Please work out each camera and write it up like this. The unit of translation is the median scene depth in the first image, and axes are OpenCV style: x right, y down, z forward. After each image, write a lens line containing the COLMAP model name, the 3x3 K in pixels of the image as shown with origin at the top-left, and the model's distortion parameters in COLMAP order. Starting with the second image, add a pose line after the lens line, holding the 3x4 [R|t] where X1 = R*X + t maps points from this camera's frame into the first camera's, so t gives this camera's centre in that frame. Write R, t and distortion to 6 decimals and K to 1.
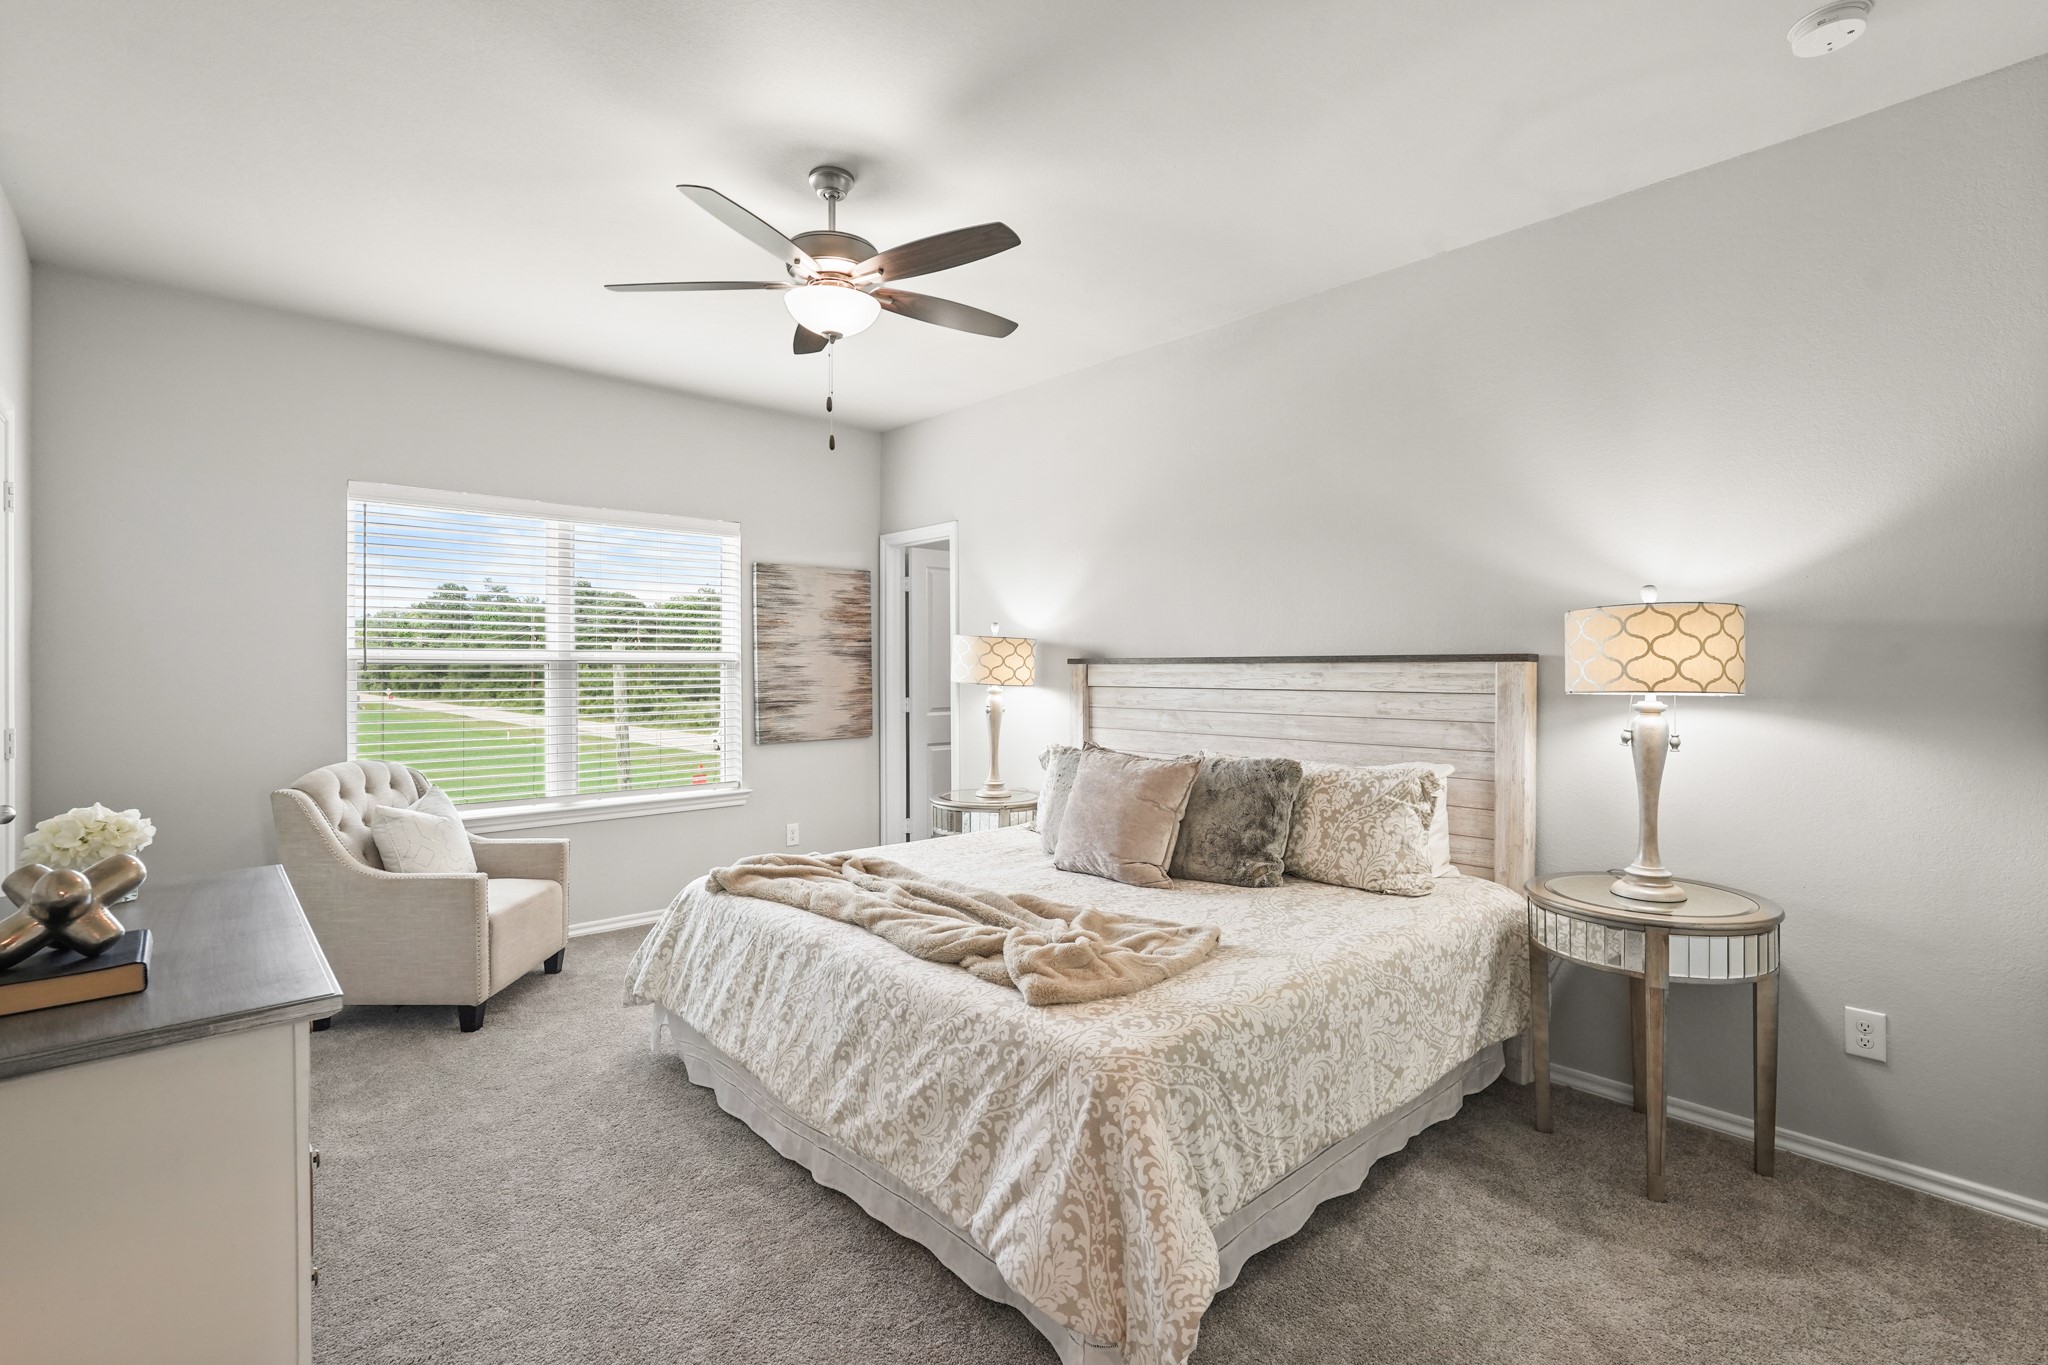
lens RADIAL K [[921.8, 0, 1017.7], [0, 921.8, 676.0], [0, 0, 1]] dist [-0.017058, 0.000641]
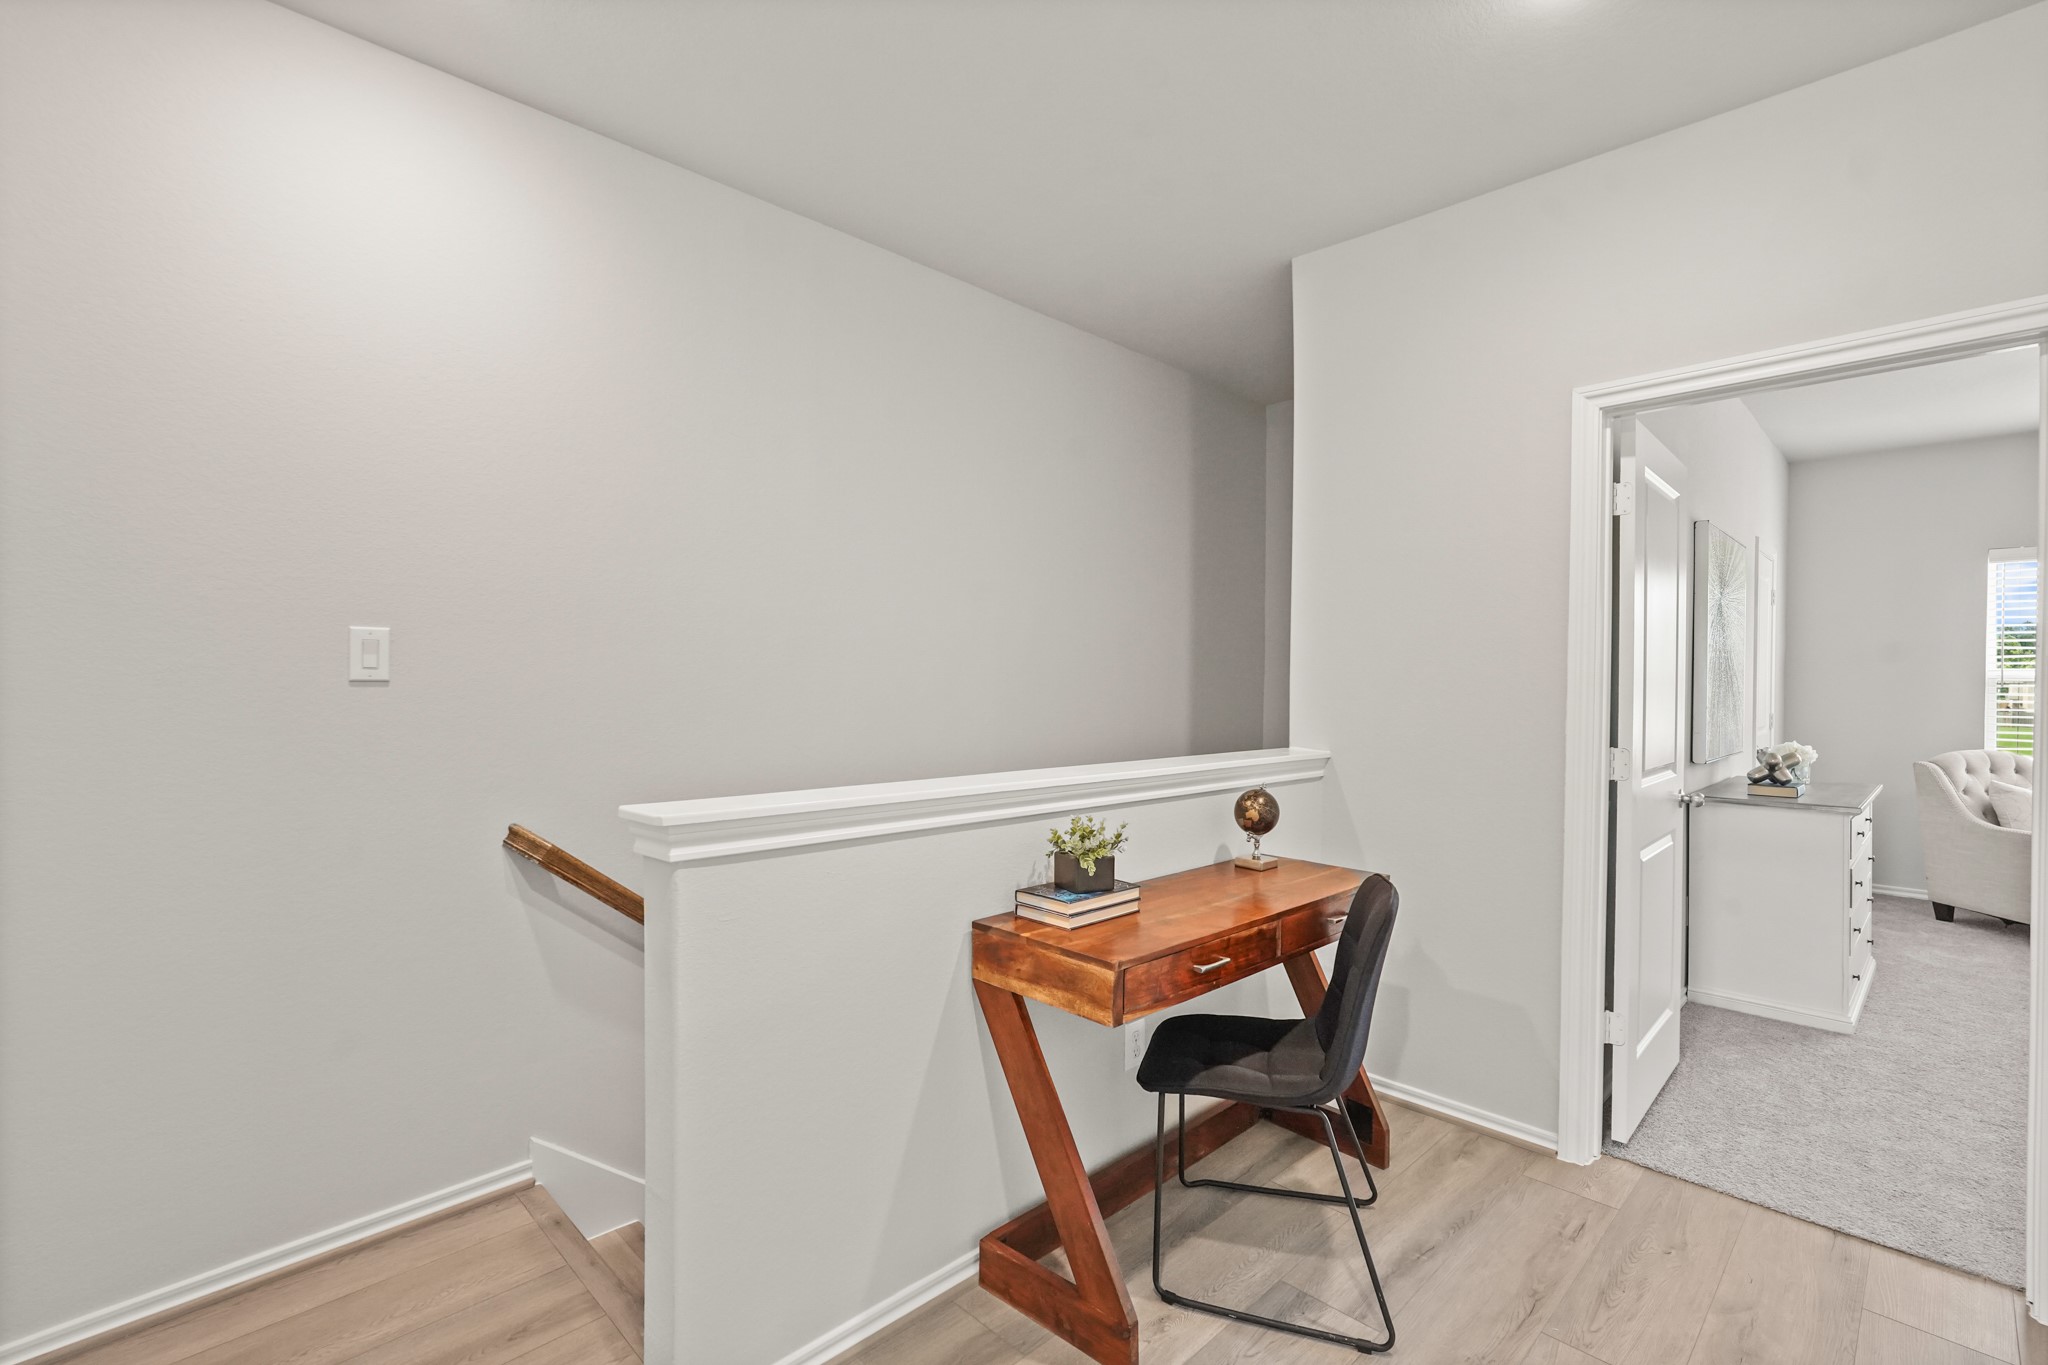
lens RADIAL K [[921.8, 0, 1017.7], [0, 921.8, 676.0], [0, 0, 1]] dist [-0.017058, 0.000641]
pose [[0.021934, 0.001091, -0.999759, 0.604279], [-0.011847, 0.999929, 0.000831, -0.005601], [0.999689, 0.011826, 0.021945, -0.499226]]
